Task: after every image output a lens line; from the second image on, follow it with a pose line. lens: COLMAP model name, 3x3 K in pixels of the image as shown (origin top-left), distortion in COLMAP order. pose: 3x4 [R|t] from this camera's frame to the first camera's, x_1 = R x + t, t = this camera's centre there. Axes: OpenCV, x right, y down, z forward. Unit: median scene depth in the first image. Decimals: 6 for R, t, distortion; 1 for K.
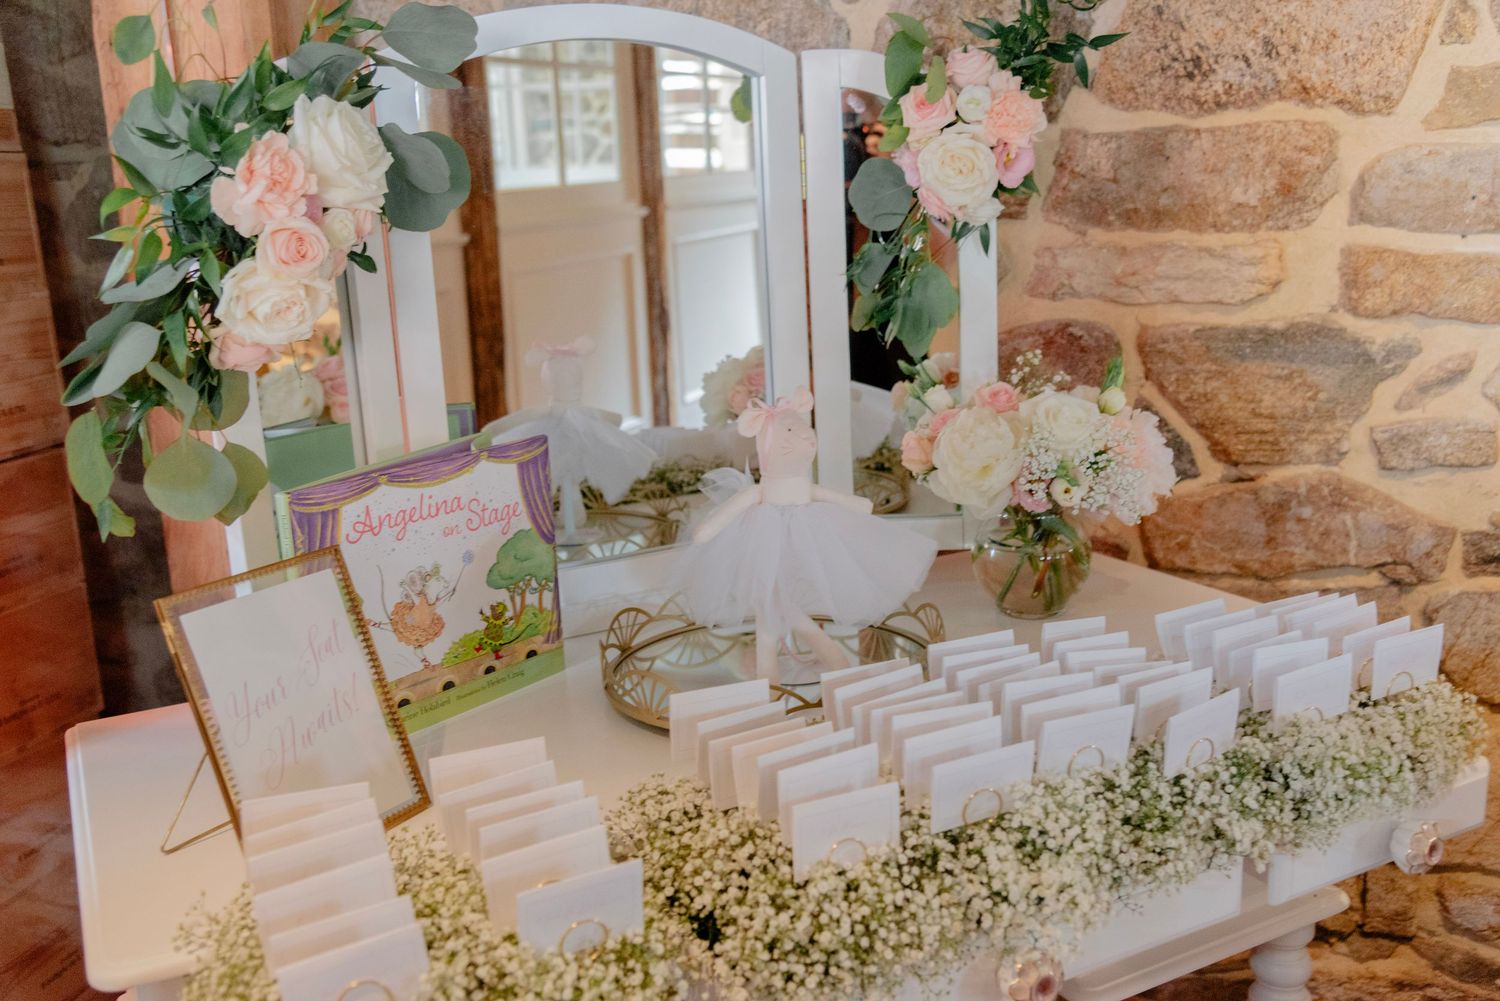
lens RADIAL K [[1405.0, 0, 750.0], [0, 1405.0, 500.5], [0, 0, 1]] dist [-0.008073, -0.006166]
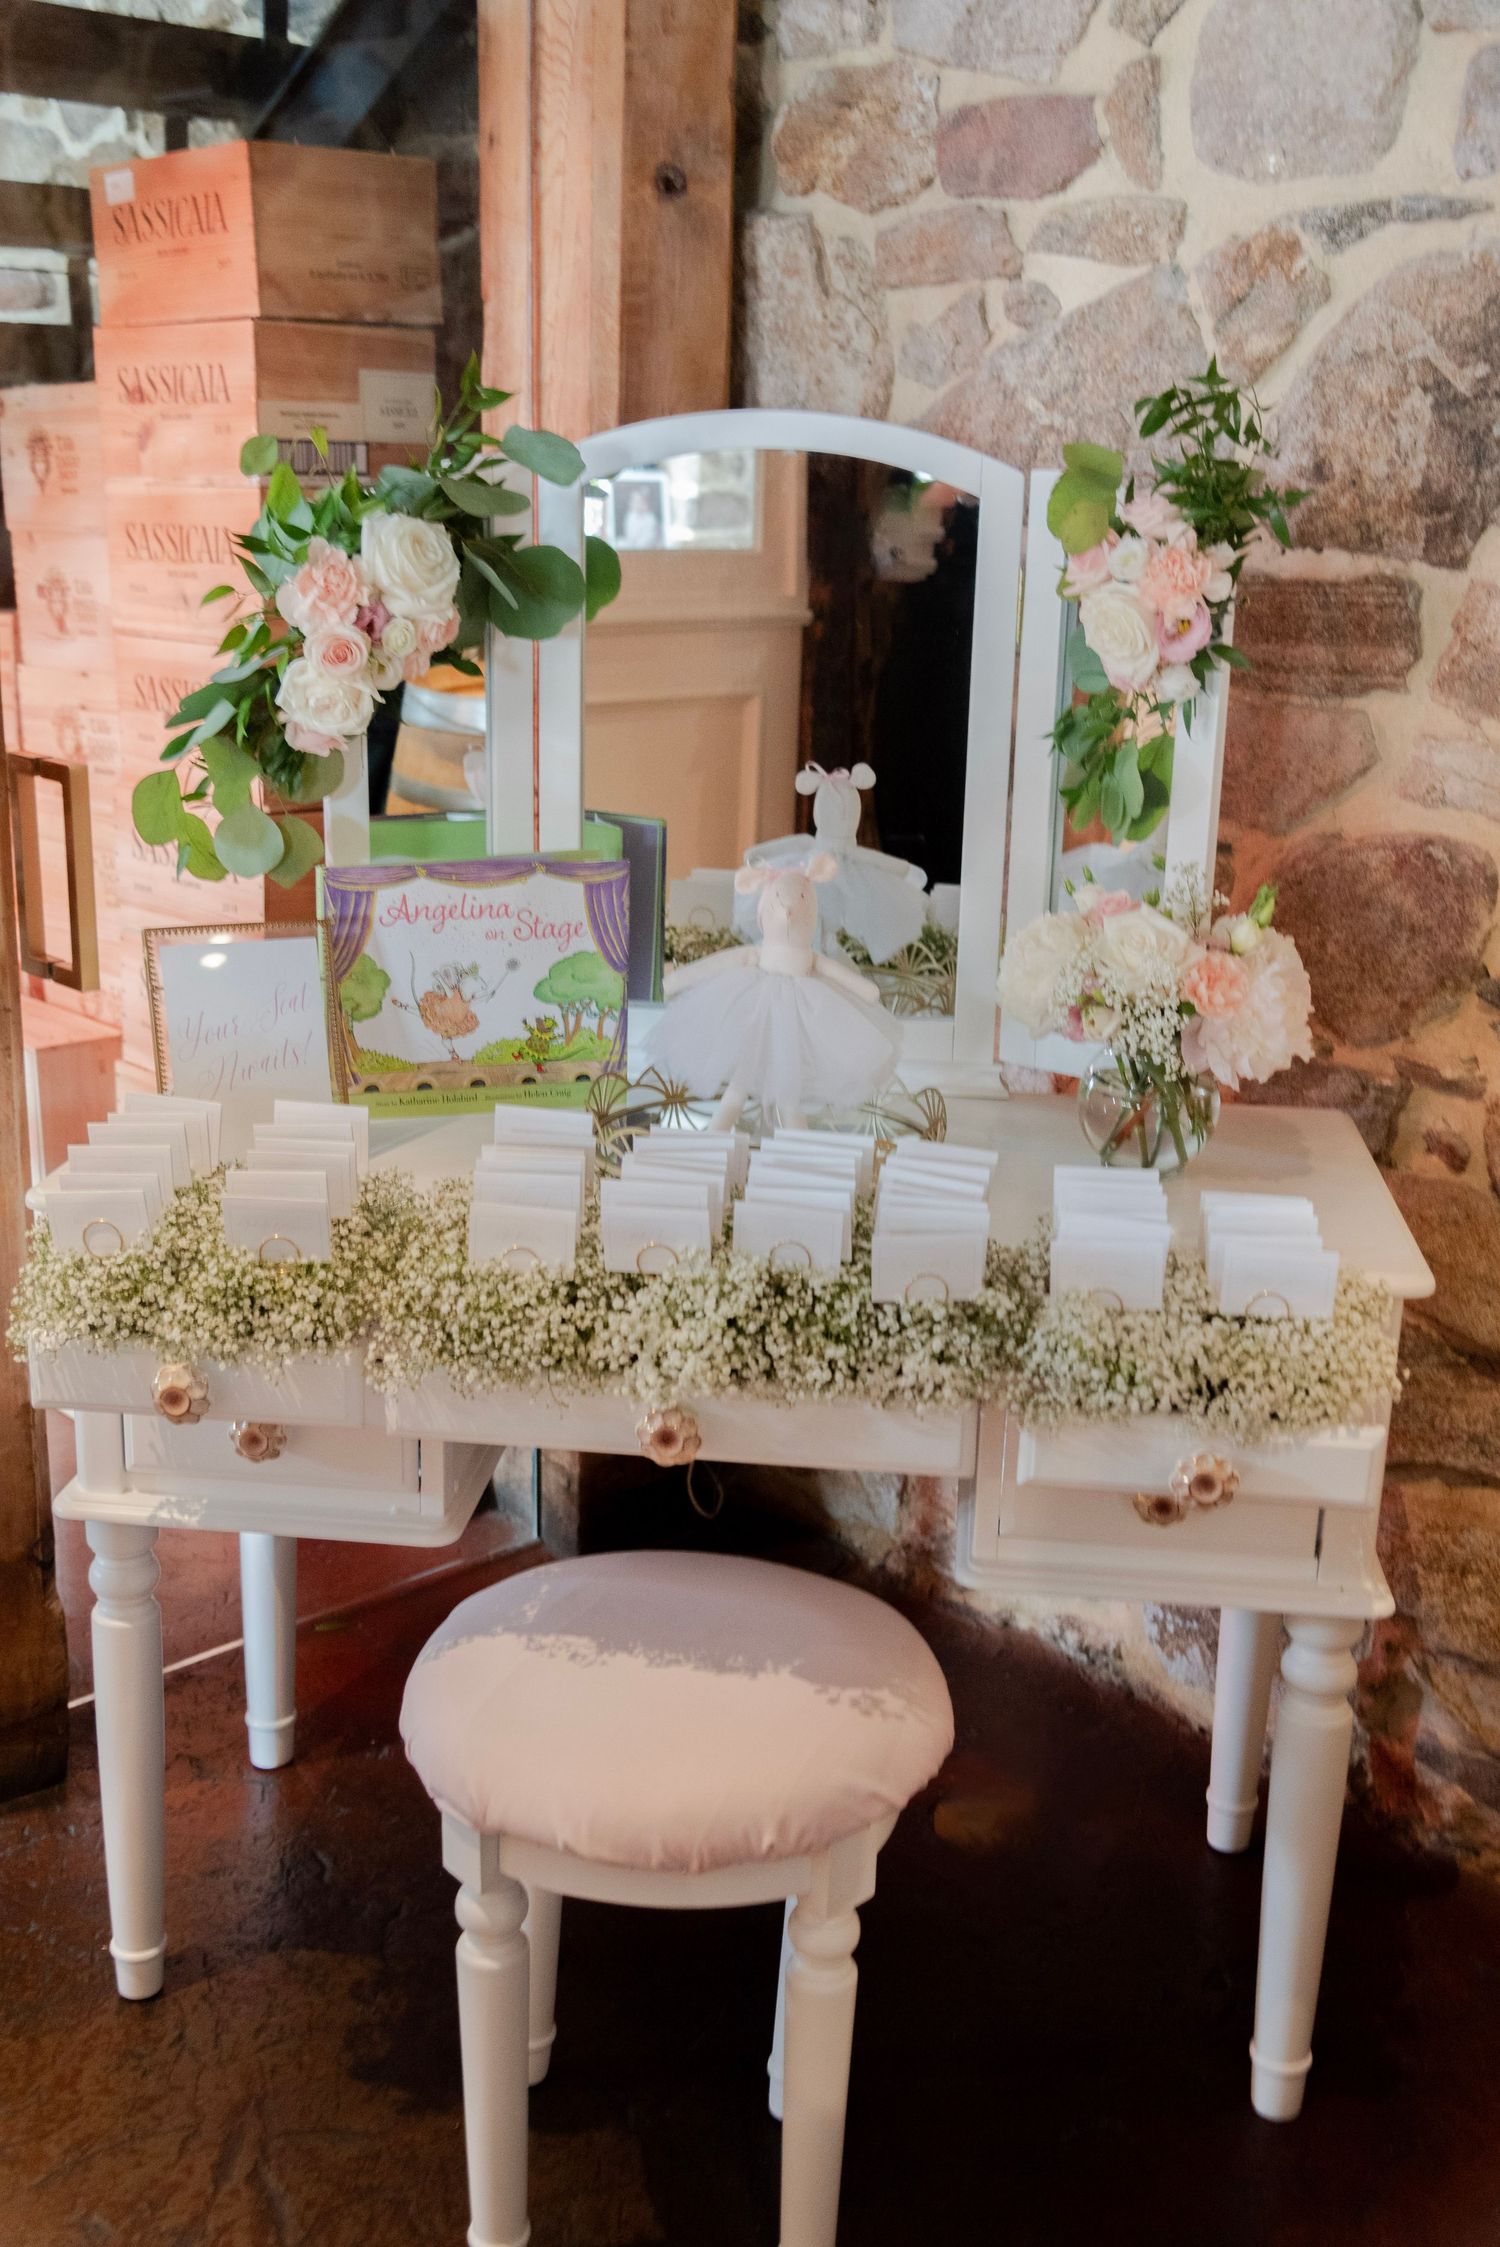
lens RADIAL K [[2306.2, 0, 750.0], [0, 2306.2, 1123.5], [0, 0, 1]] dist [0.021023, 0.003096]
pose [[0.830884, 0.221926, -0.510276, 0.801726], [-0.188975, 0.975064, 0.116359, -0.072693], [0.523374, -0.000251, 0.852103, -0.332606]]
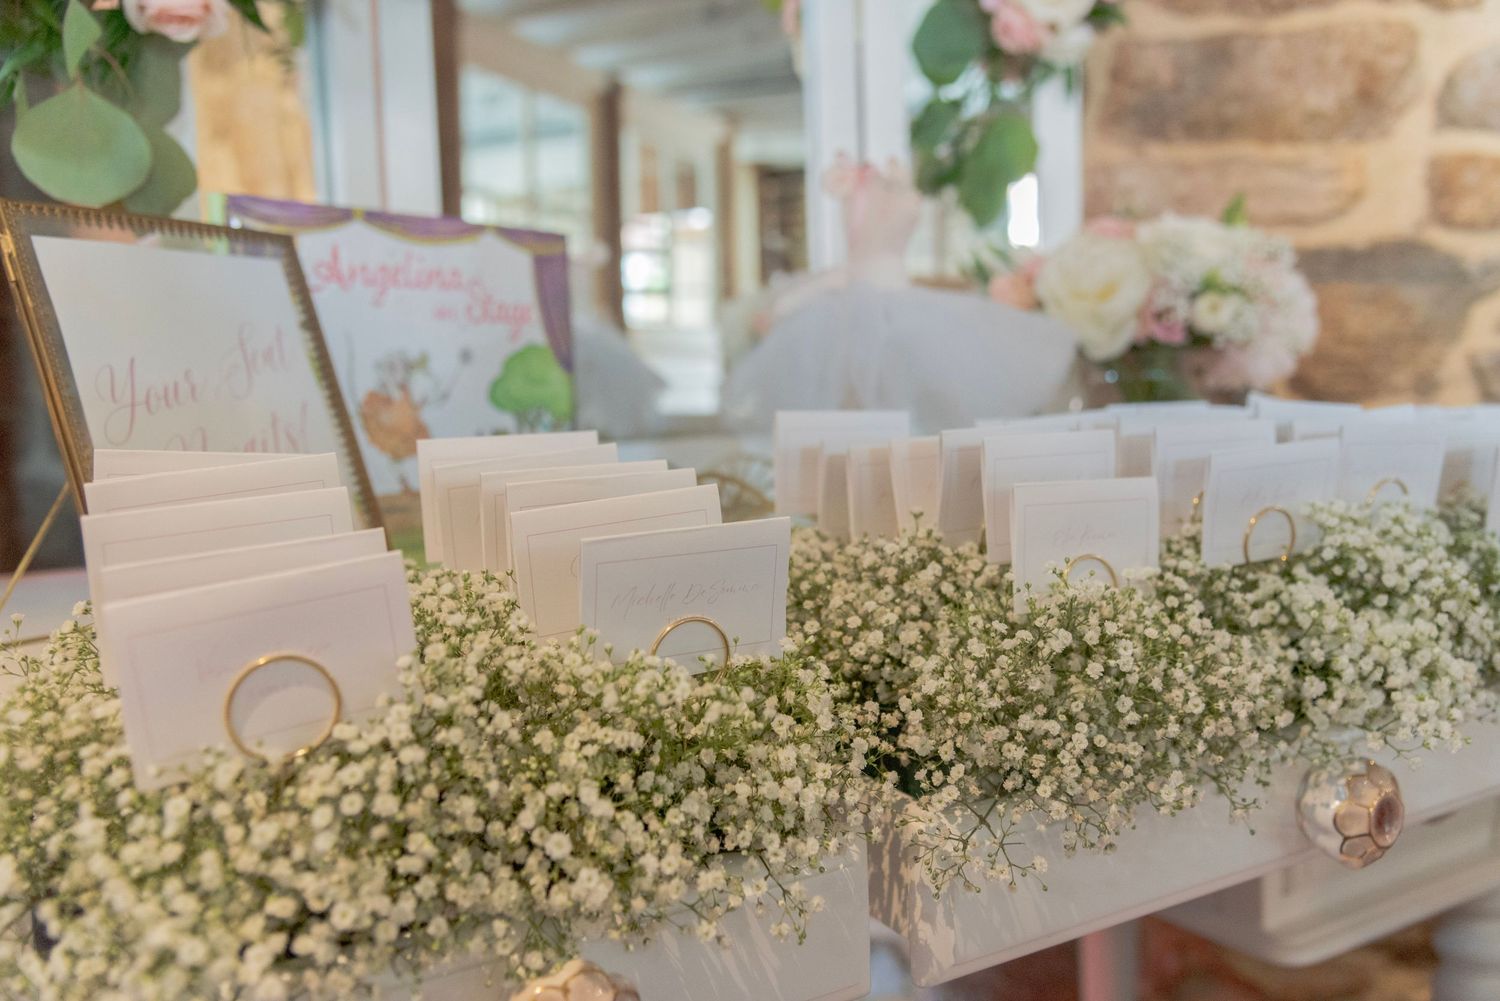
lens RADIAL K [[1251.2, 0, 744.3], [0, 1251.2, 523.1], [0, 0, 1]] dist [-0.035299, 0.058917]
pose [[0.998934, 0.006698, 0.045665, -0.077290], [-0.000849, 0.991914, -0.126910, 0.209896], [-0.046146, 0.126736, 0.990862, 0.321416]]
